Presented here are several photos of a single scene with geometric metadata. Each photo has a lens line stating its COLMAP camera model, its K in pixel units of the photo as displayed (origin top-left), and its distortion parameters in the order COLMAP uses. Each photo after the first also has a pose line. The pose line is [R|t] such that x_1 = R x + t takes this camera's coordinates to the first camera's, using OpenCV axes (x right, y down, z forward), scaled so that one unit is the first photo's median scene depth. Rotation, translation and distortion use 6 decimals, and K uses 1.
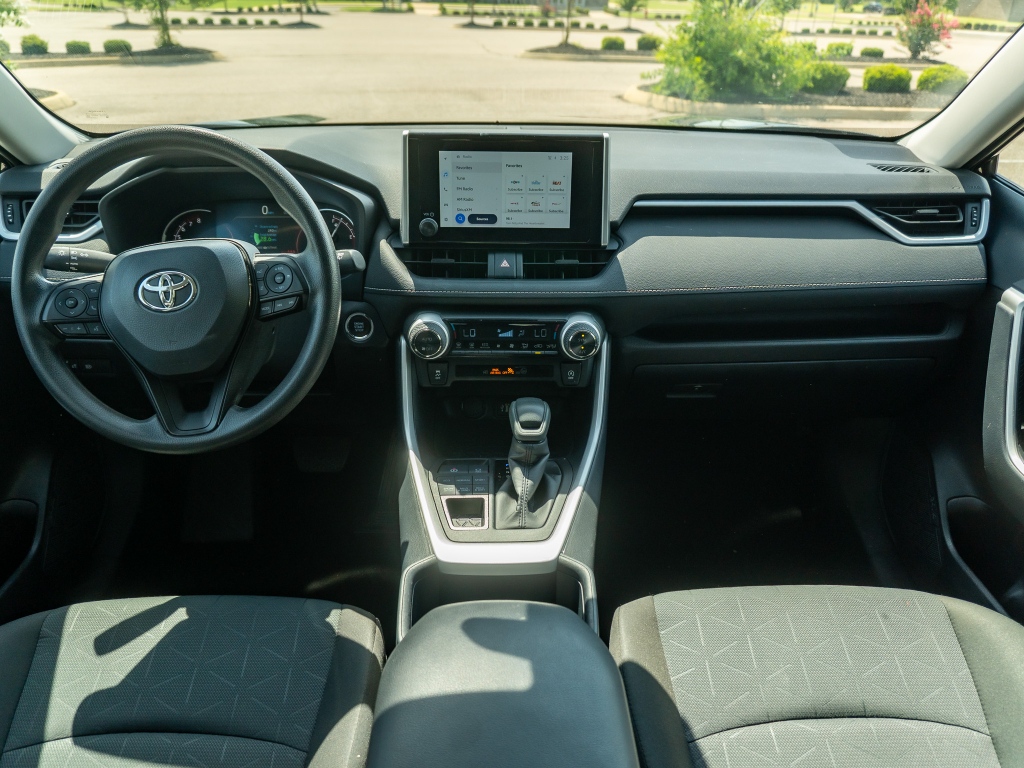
lens RADIAL K [[789.8, 0, 505.7], [0, 789.8, 399.7], [0, 0, 1]] dist [-0.036288, 0.017732]
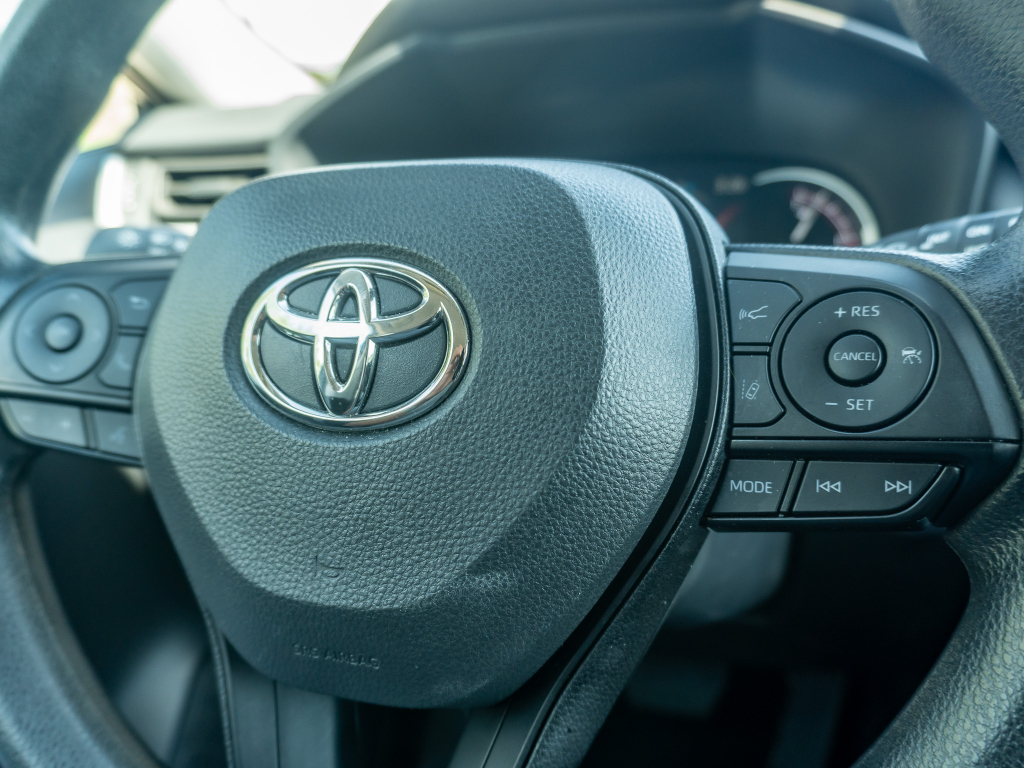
lens RADIAL K [[789.8, 0, 505.7], [0, 789.8, 399.7], [0, 0, 1]] dist [-0.036288, 0.017732]
pose [[0.932636, 0.160690, -0.323063, -0.283325], [-0.188268, 0.980532, -0.055793, -0.107206], [0.307808, 0.112857, 0.944732, 0.726790]]
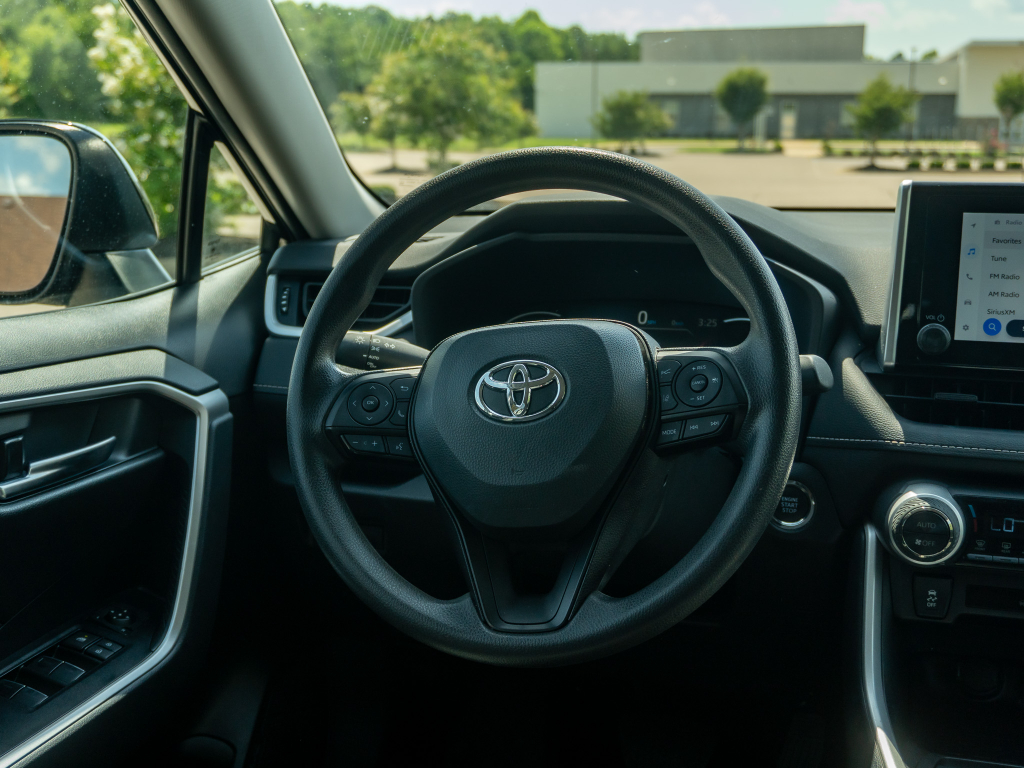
lens RADIAL K [[1238.2, 0, 512.0], [0, 1238.2, 384.0], [0, 0, 1]] dist [0.012027, -0.006065]
pose [[0.948622, 0.048941, -0.312603, -0.118719], [-0.130955, 0.960105, -0.247083, 0.091084], [0.288039, 0.275325, 0.917186, 0.088009]]
